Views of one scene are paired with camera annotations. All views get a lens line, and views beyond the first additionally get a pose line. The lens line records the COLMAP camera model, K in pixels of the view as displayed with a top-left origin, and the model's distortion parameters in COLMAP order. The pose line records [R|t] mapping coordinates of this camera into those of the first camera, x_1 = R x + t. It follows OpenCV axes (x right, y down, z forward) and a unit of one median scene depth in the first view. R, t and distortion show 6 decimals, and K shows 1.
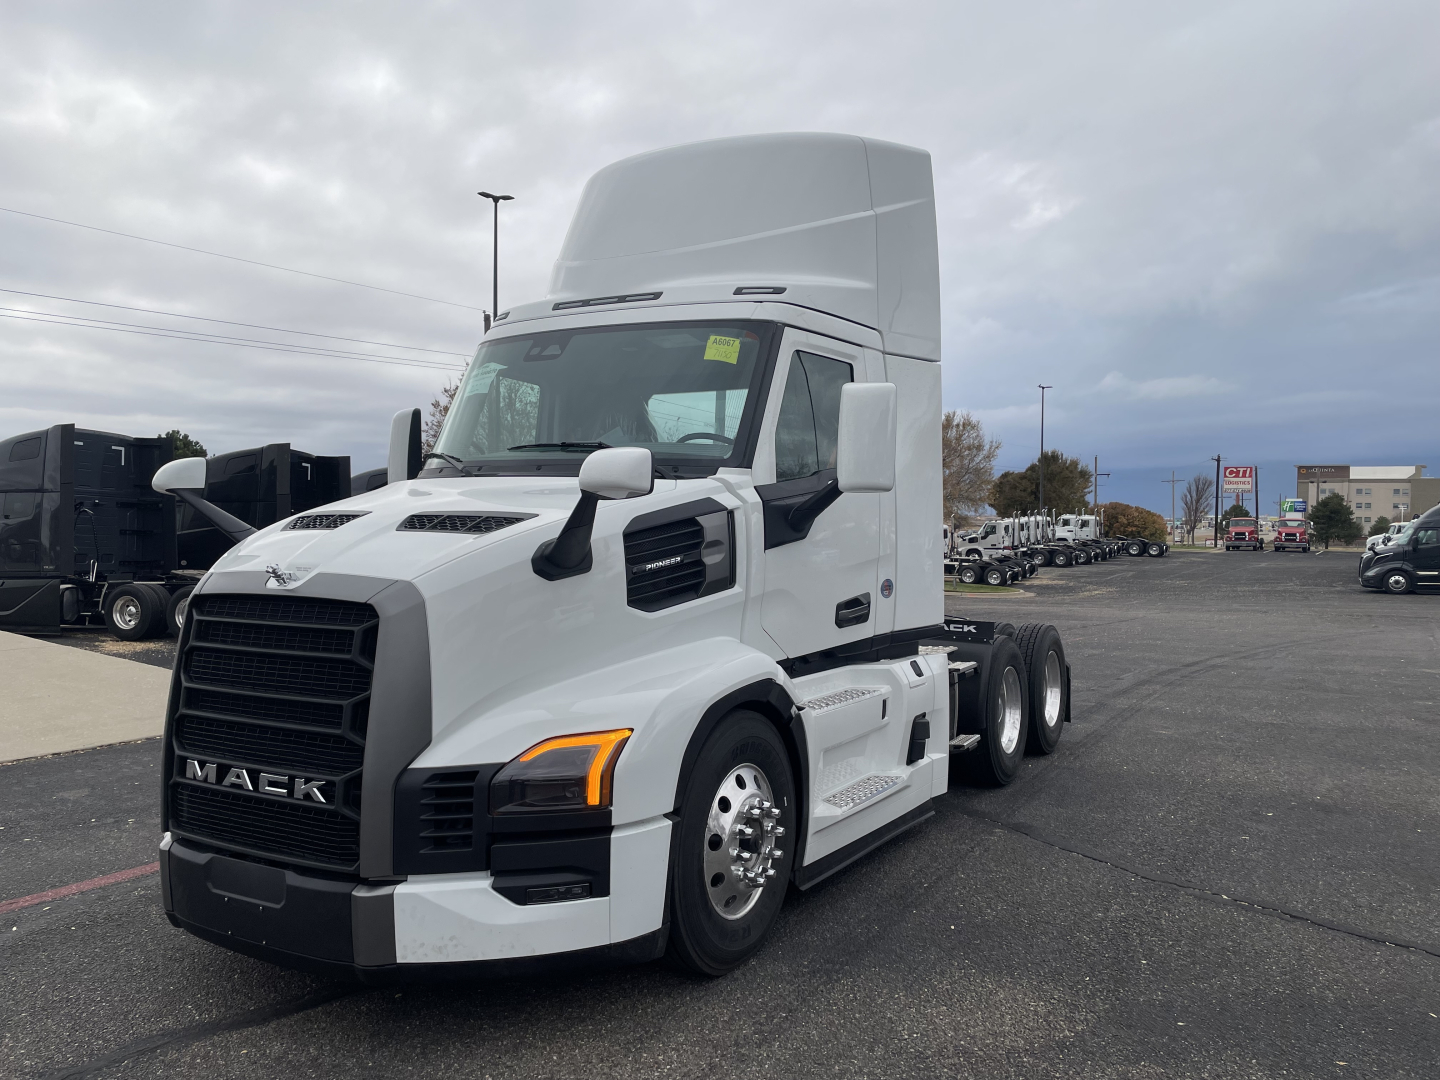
lens RADIAL K [[1100.2, 0, 723.6], [0, 1100.2, 536.4], [0, 0, 1]] dist [0.068441, -0.093111]
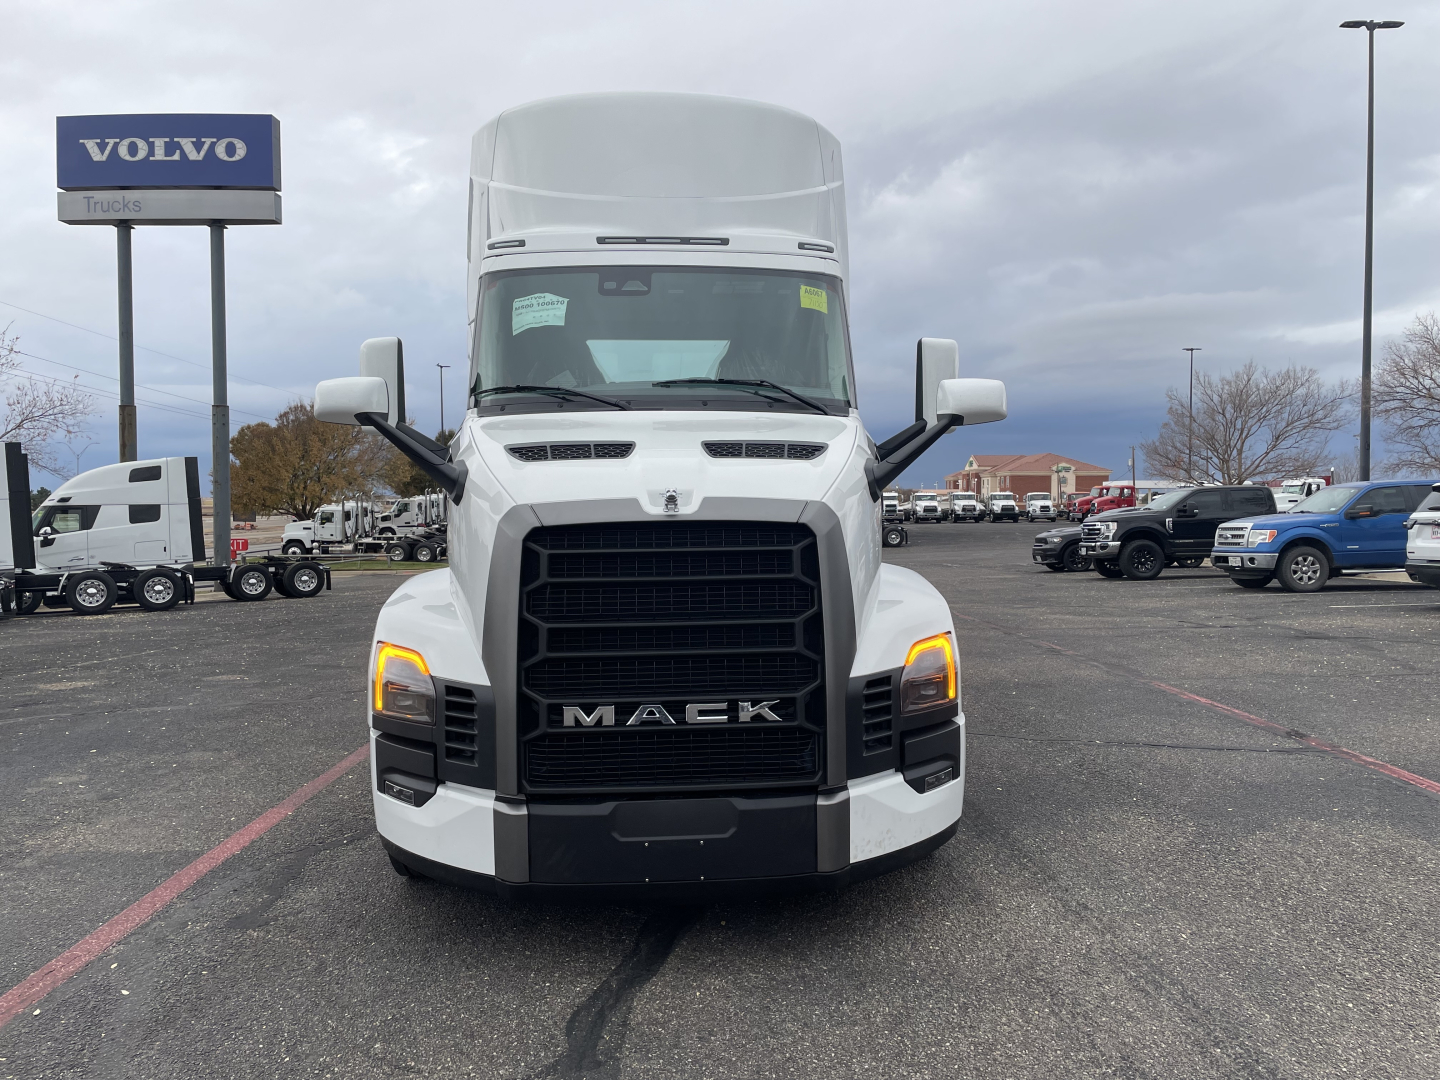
lens RADIAL K [[1100.2, 0, 719.2], [0, 1100.2, 544.9], [0, 0, 1]] dist [0.068441, -0.093111]
pose [[0.832745, -0.036218, 0.552471, -0.888138], [0.023115, 0.999262, 0.030667, 0.045849], [-0.553174, -0.012767, 0.832968, 0.190567]]
